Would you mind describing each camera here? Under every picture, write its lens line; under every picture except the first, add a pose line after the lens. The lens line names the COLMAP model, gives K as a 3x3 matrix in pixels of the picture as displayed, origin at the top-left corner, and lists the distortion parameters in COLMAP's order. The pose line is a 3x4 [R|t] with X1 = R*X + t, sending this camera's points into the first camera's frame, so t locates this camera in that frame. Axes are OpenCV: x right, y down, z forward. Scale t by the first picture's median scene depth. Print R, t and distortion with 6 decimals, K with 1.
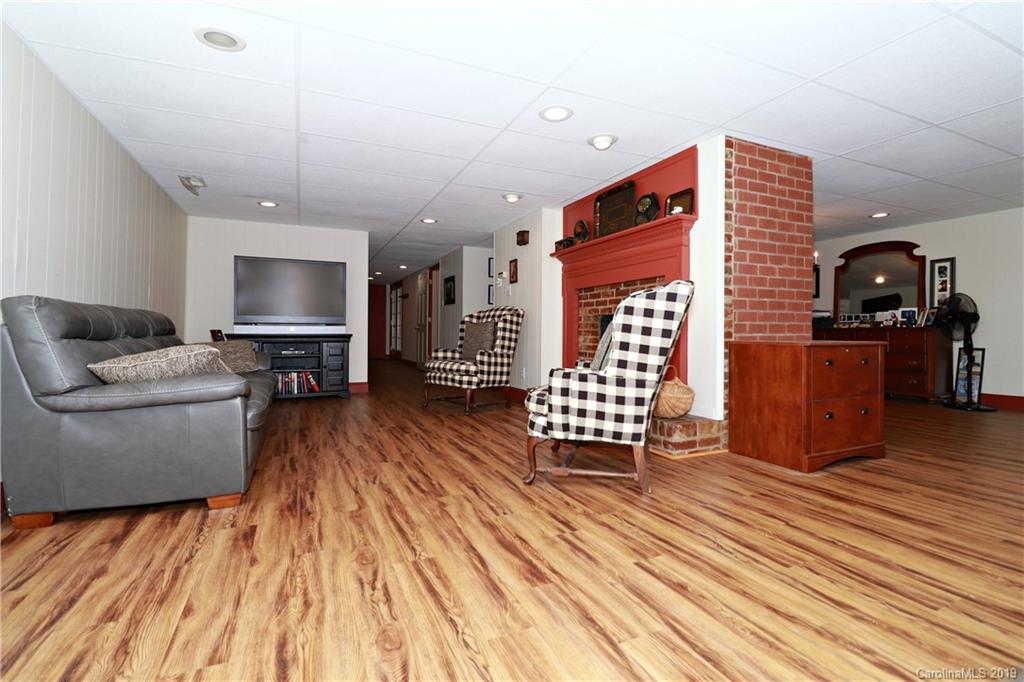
lens RADIAL K [[474.3, 0, 512.9], [0, 474.3, 329.0], [0, 0, 1]] dist [-0.000733, -0.000846]
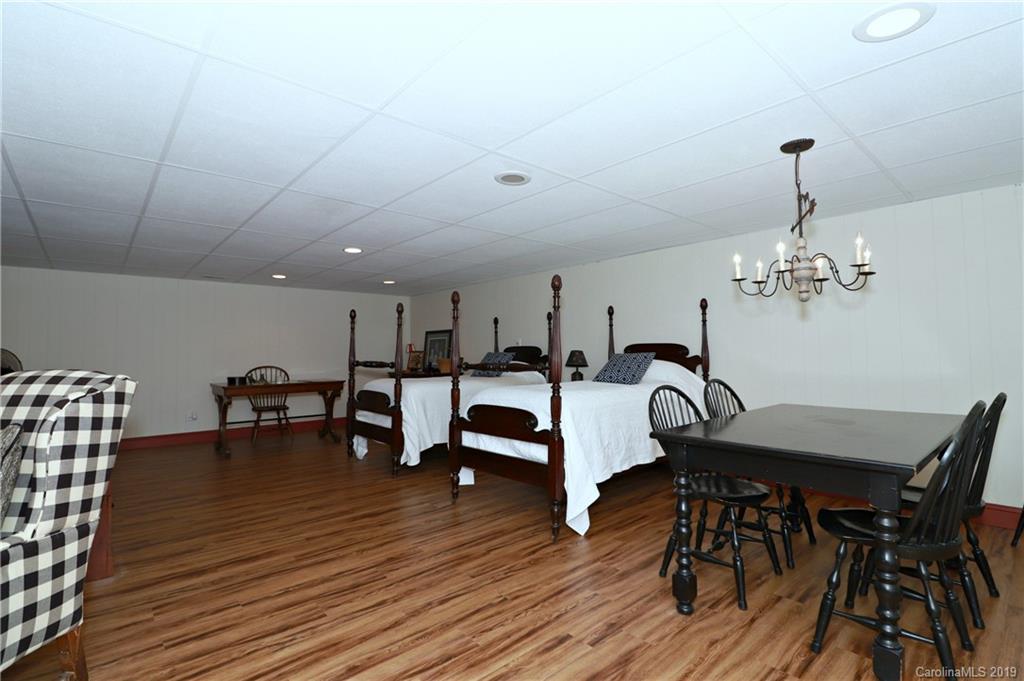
lens RADIAL K [[474.3, 0, 512.9], [0, 474.3, 328.5], [0, 0, 1]] dist [-0.000733, -0.000846]
pose [[-0.289279, 0.055357, 0.955643, -0.780813], [-0.000434, 0.998319, -0.057960, -0.183778], [-0.957245, -0.017181, -0.288768, 0.850025]]
